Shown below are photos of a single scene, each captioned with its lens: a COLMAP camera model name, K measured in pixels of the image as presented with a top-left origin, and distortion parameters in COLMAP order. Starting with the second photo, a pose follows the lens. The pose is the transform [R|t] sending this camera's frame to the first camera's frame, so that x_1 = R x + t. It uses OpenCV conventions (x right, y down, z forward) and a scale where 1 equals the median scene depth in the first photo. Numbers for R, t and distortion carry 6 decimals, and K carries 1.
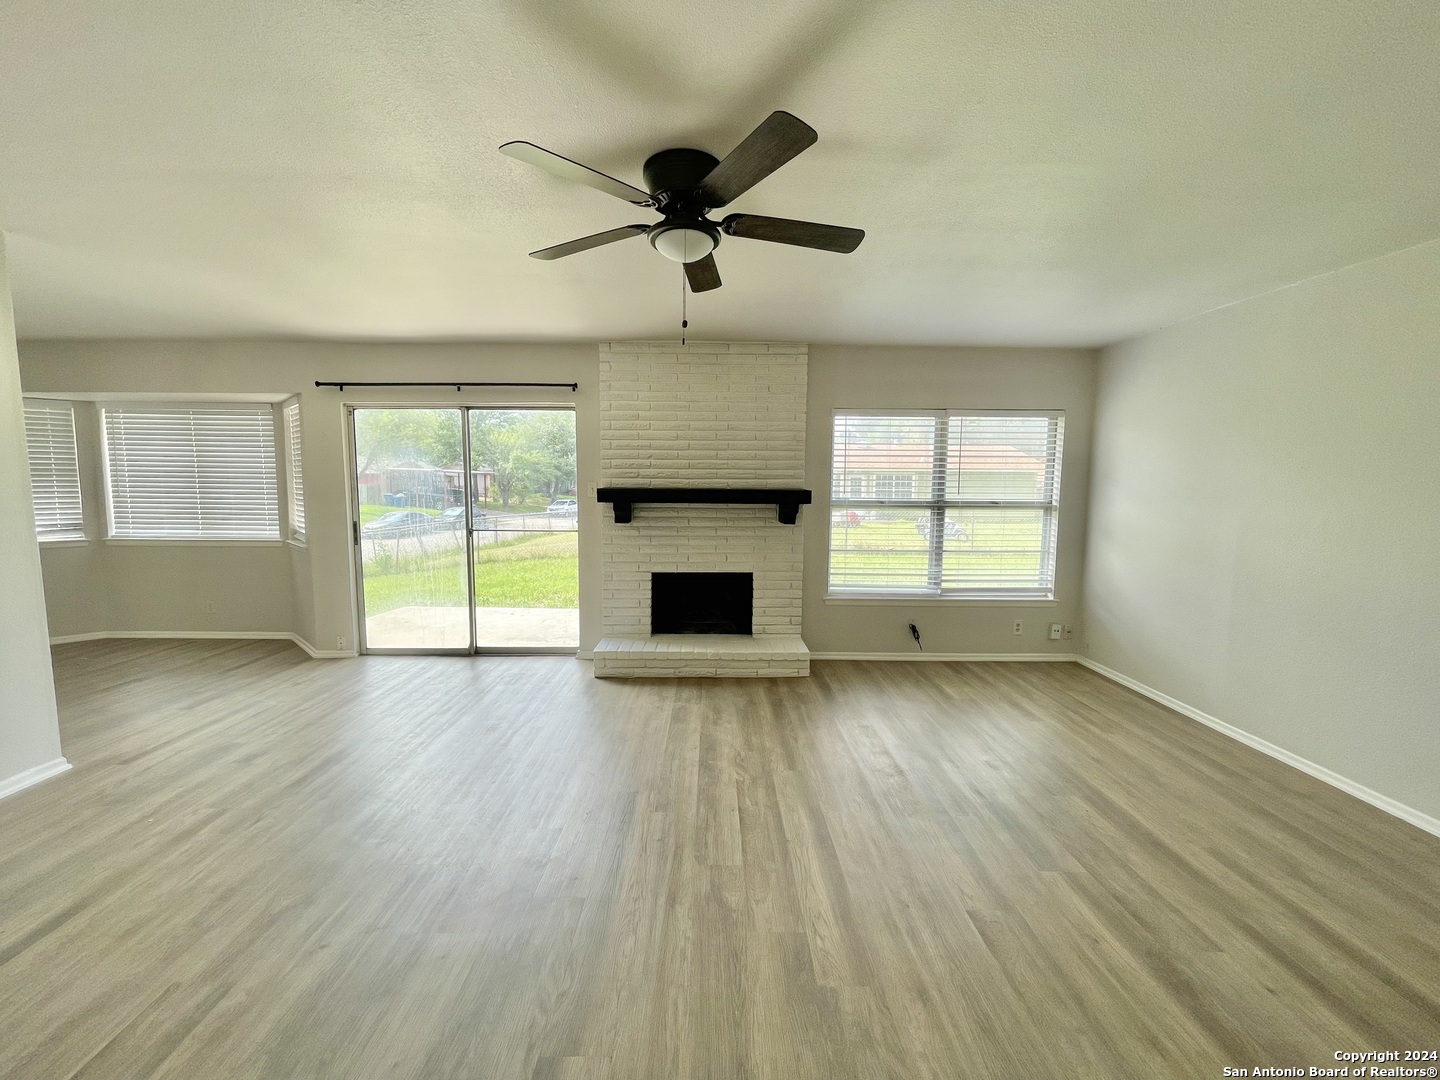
lens RADIAL K [[577.0, 0, 720.0], [0, 577.0, 540.0], [0, 0, 1]] dist [-0.000139, -0.000113]
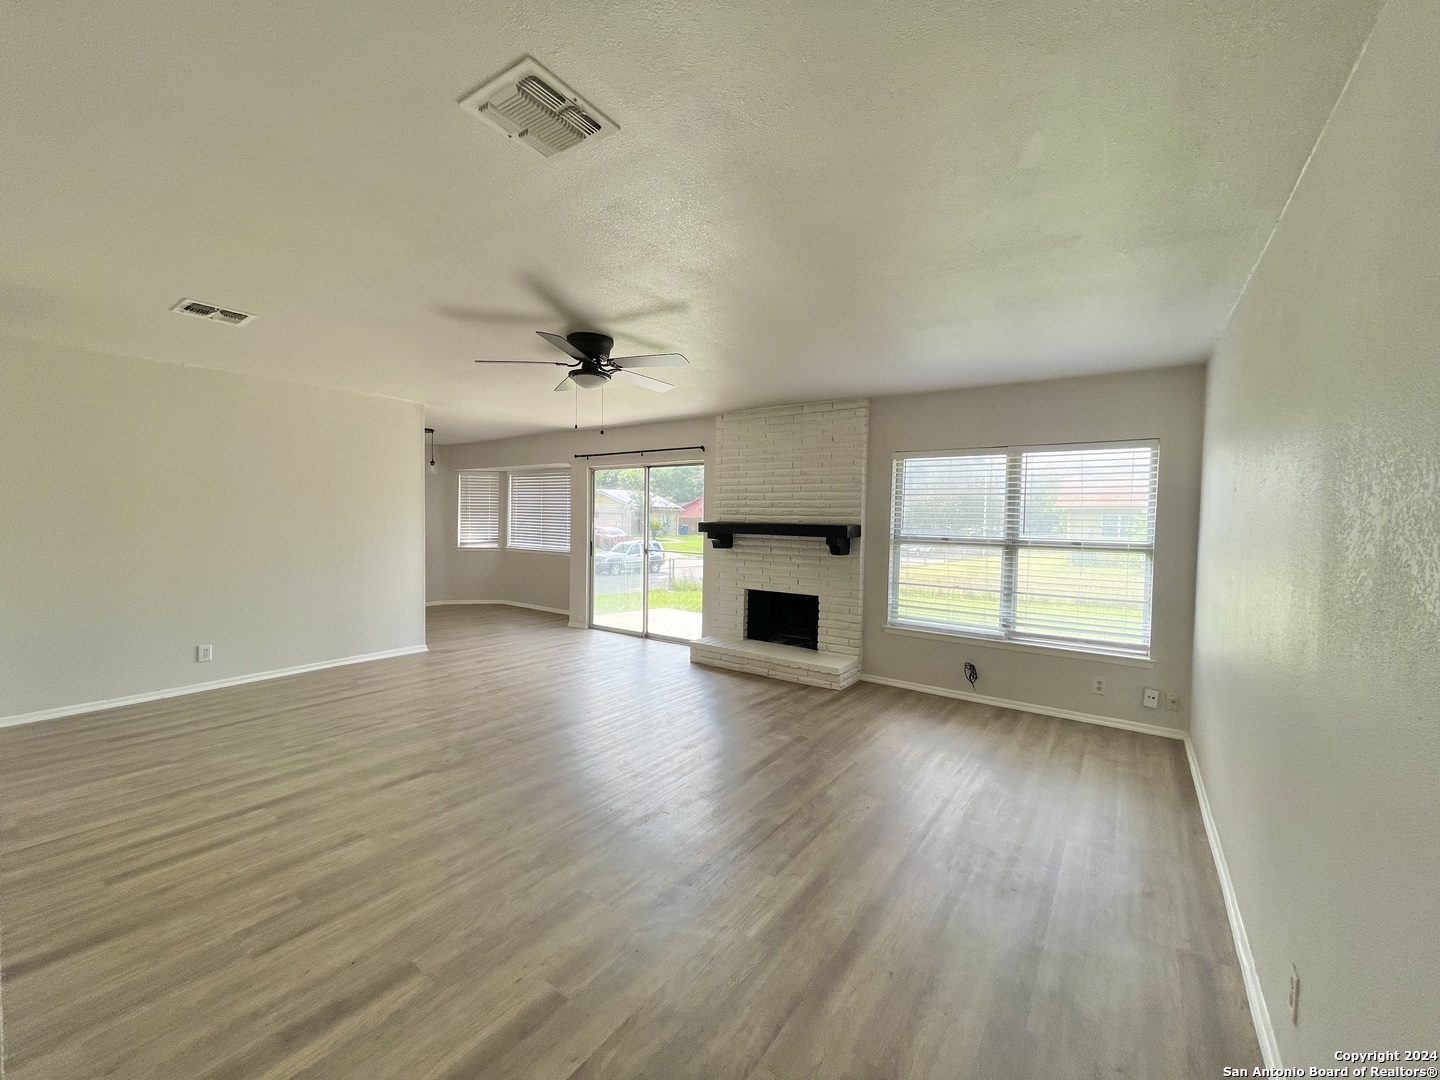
lens RADIAL K [[577.0, 0, 720.0], [0, 577.0, 540.0], [0, 0, 1]] dist [-0.000139, -0.000113]
pose [[0.811273, 0.030387, -0.583877, 0.568225], [-0.069001, 0.996646, -0.044005, 0.008822], [0.580582, 0.075988, 0.810648, -0.067651]]
